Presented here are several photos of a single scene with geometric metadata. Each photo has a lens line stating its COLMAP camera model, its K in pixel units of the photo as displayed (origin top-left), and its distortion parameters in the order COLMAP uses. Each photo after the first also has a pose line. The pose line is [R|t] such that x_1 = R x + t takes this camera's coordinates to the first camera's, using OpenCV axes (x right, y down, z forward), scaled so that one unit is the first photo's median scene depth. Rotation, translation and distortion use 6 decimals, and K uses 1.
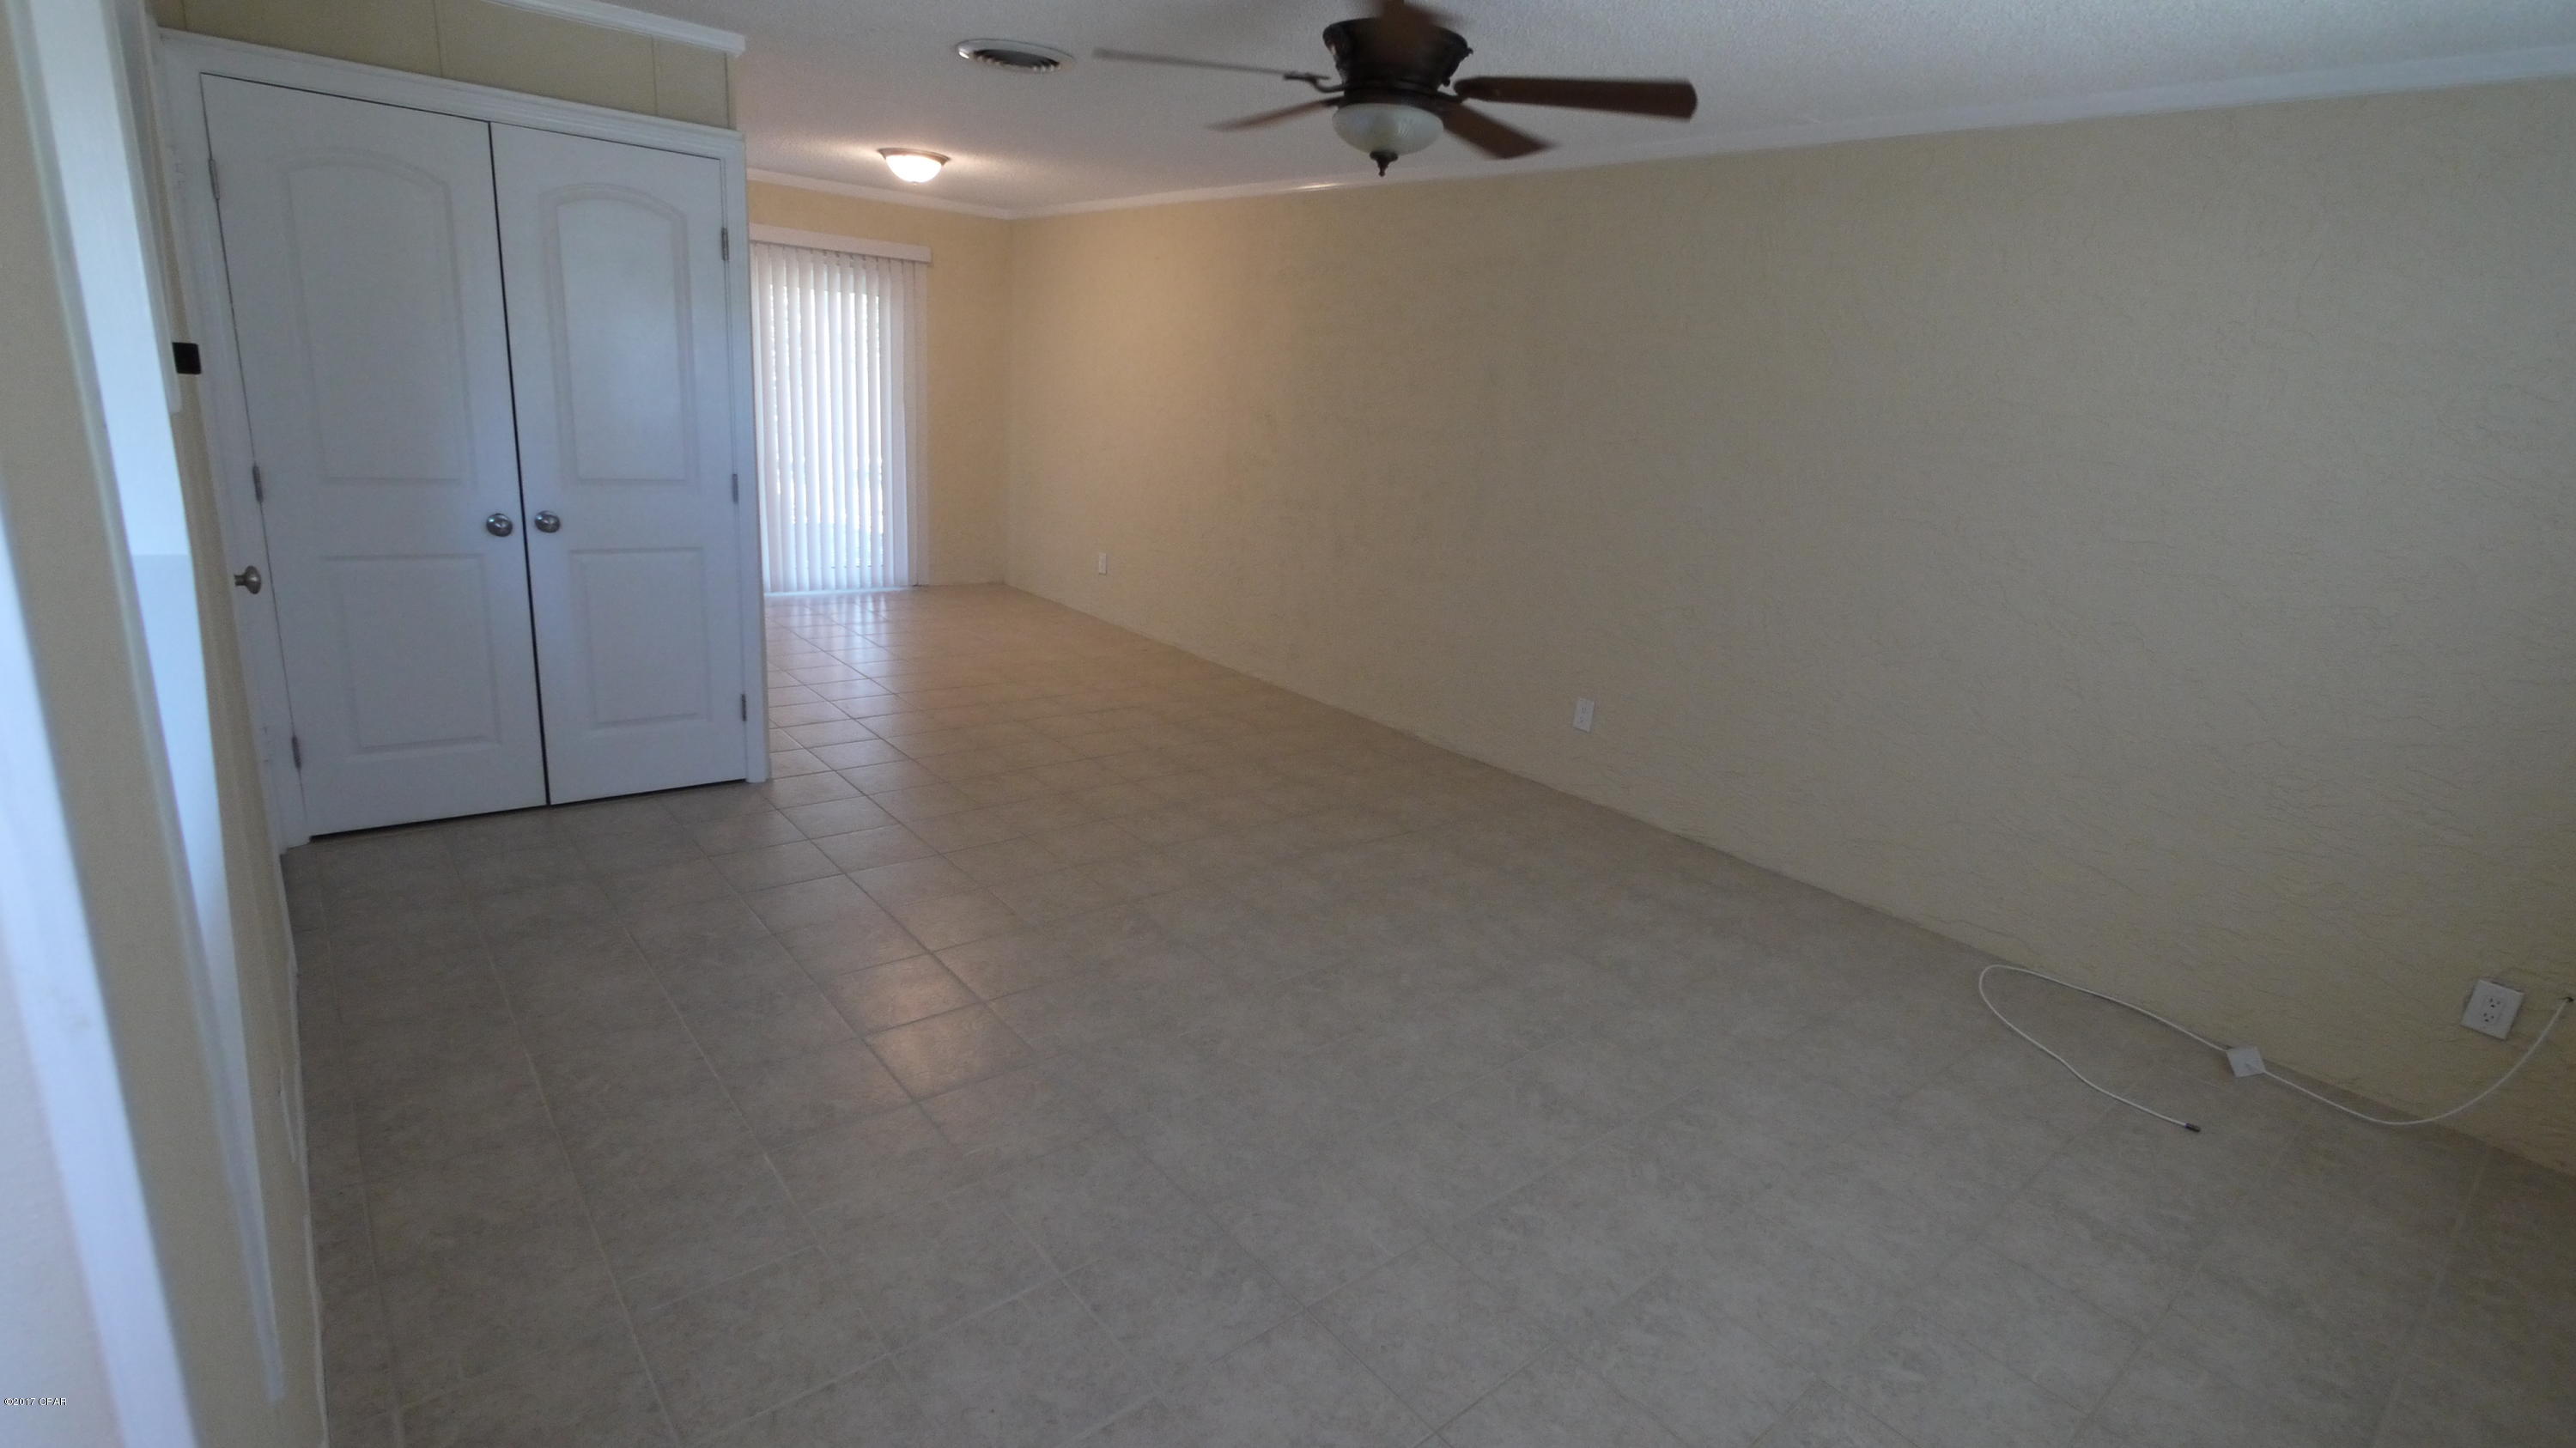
lens RADIAL K [[1203.8, 0, 1277.7], [0, 1203.8, 716.6], [0, 0, 1]] dist [0.000109, 0.000677]
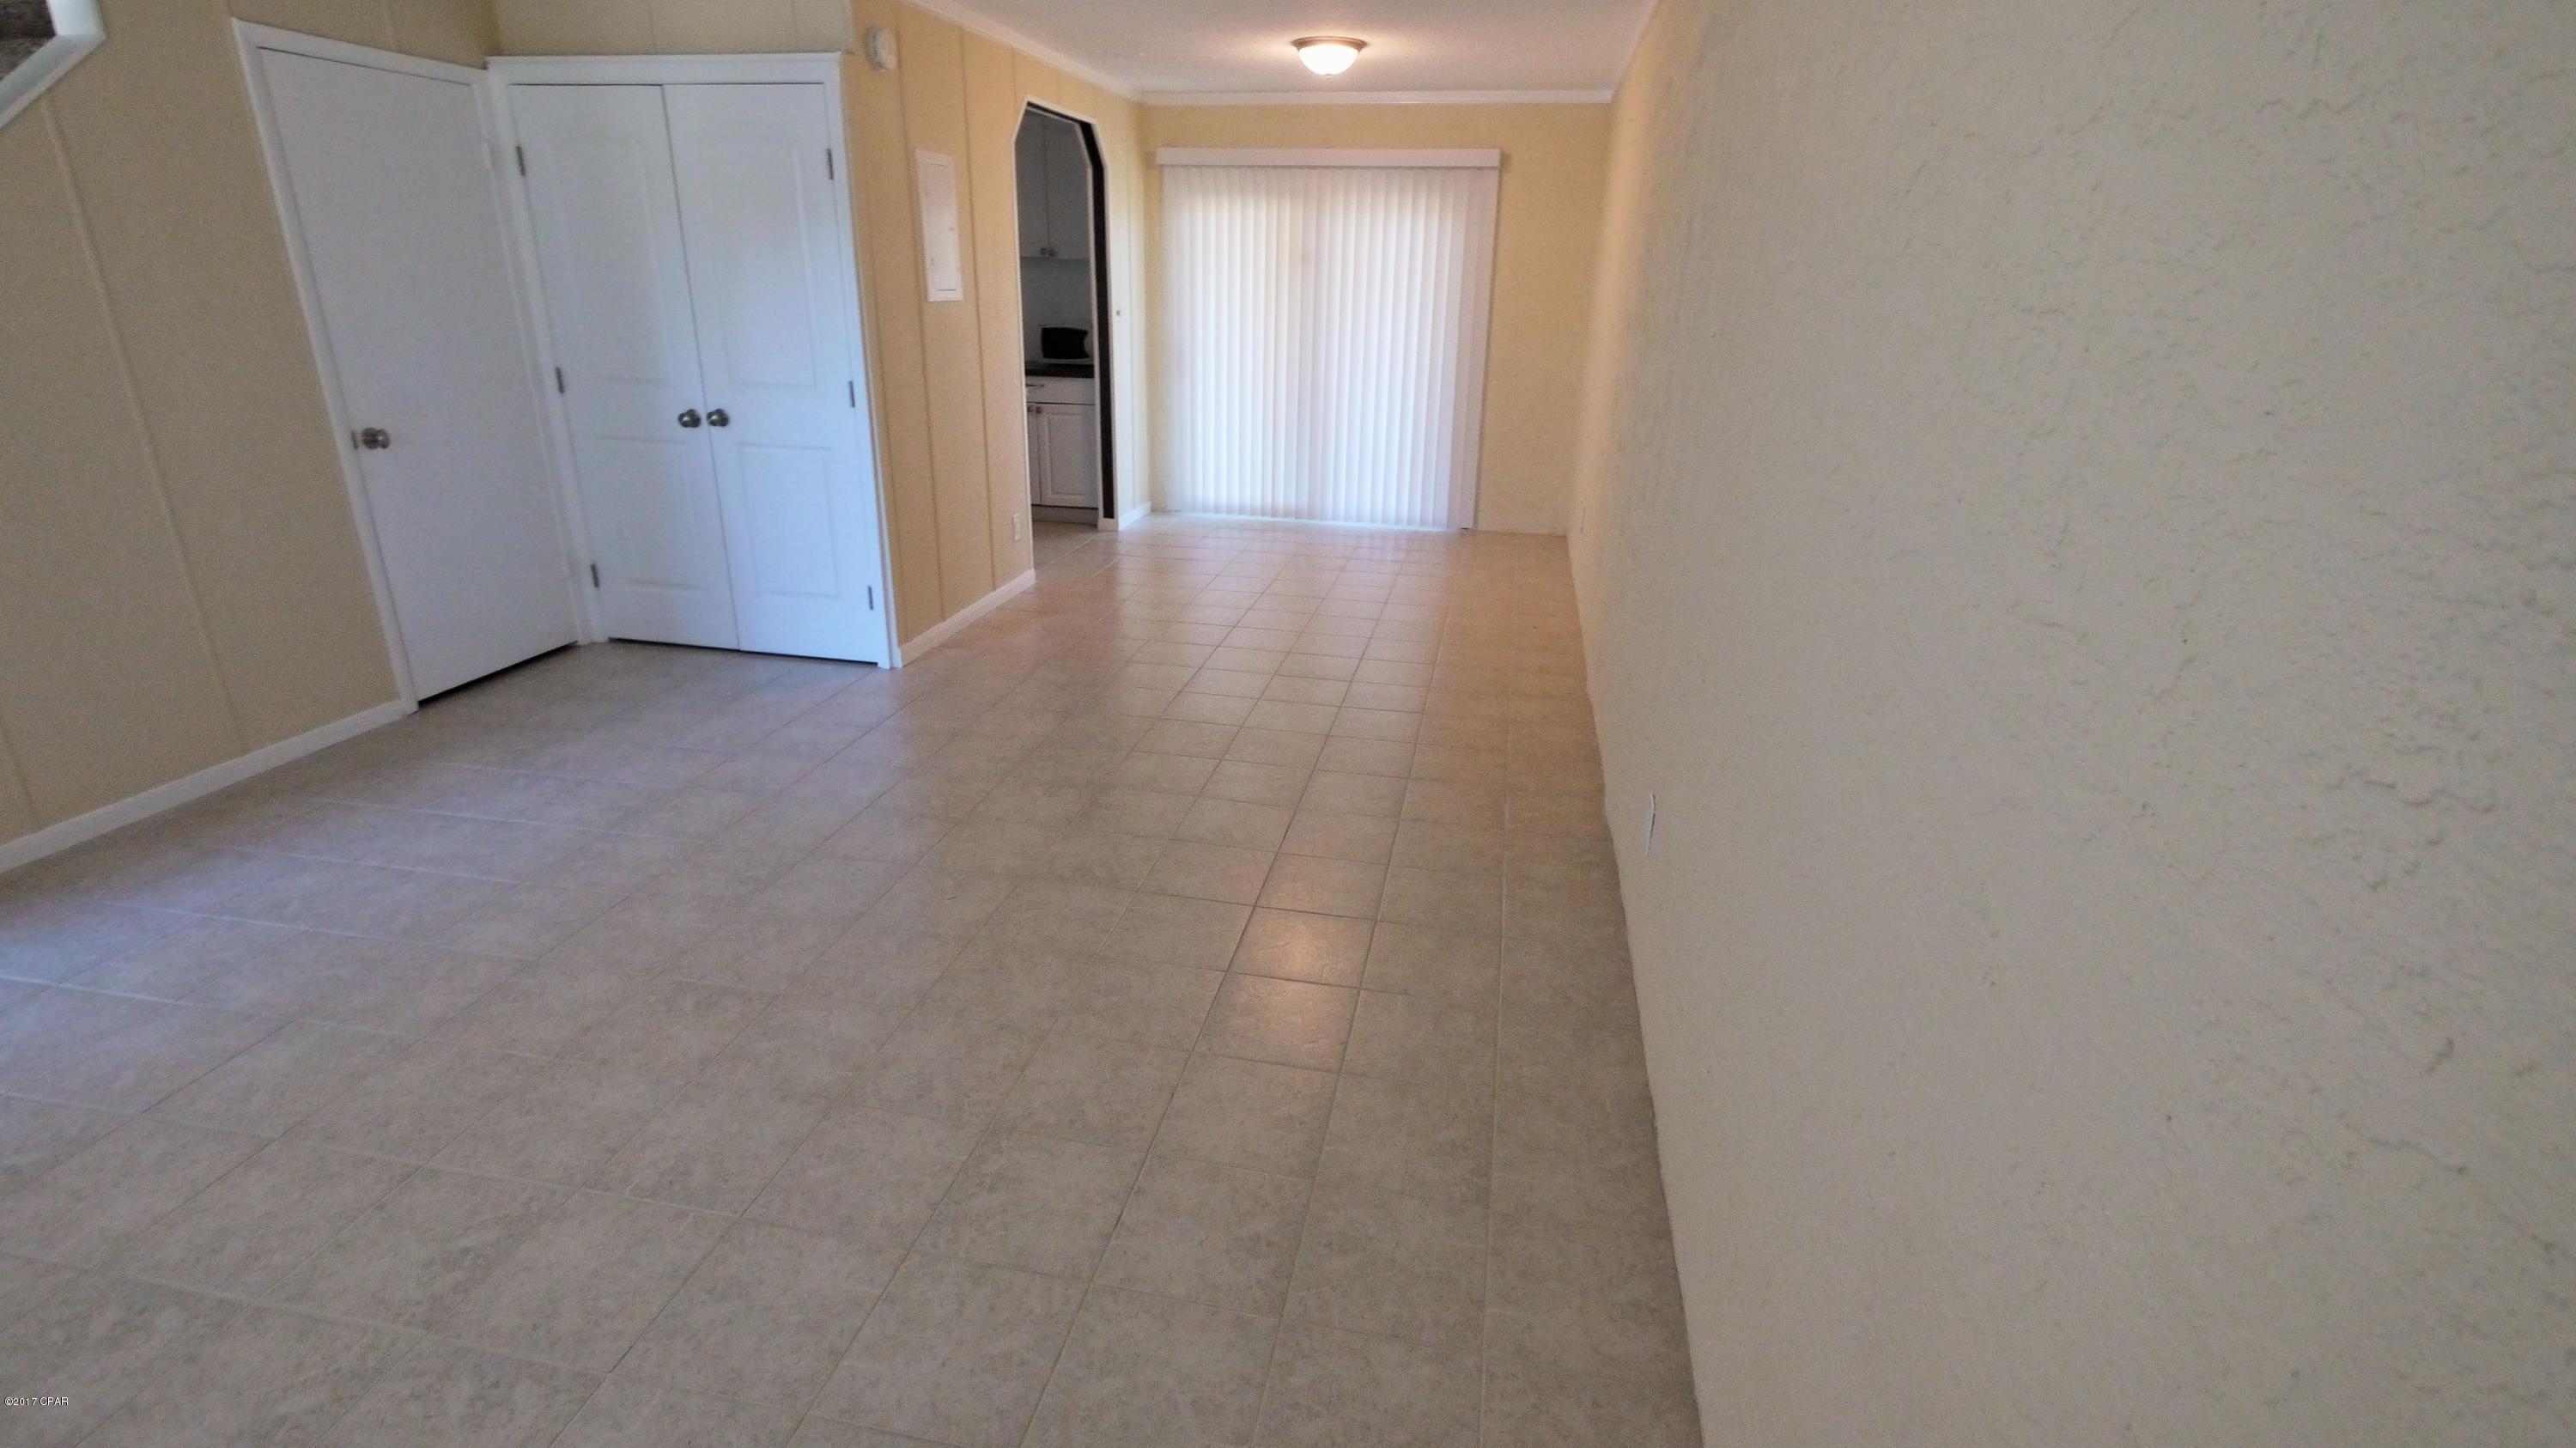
lens RADIAL K [[1203.8, 0, 1277.7], [0, 1203.8, 716.6], [0, 0, 1]] dist [0.000109, 0.000677]
pose [[0.641764, 0.207697, -0.738241, 0.455304], [-0.180699, 0.976478, 0.117638, -0.070745], [0.745309, 0.057903, 0.664199, 0.399933]]
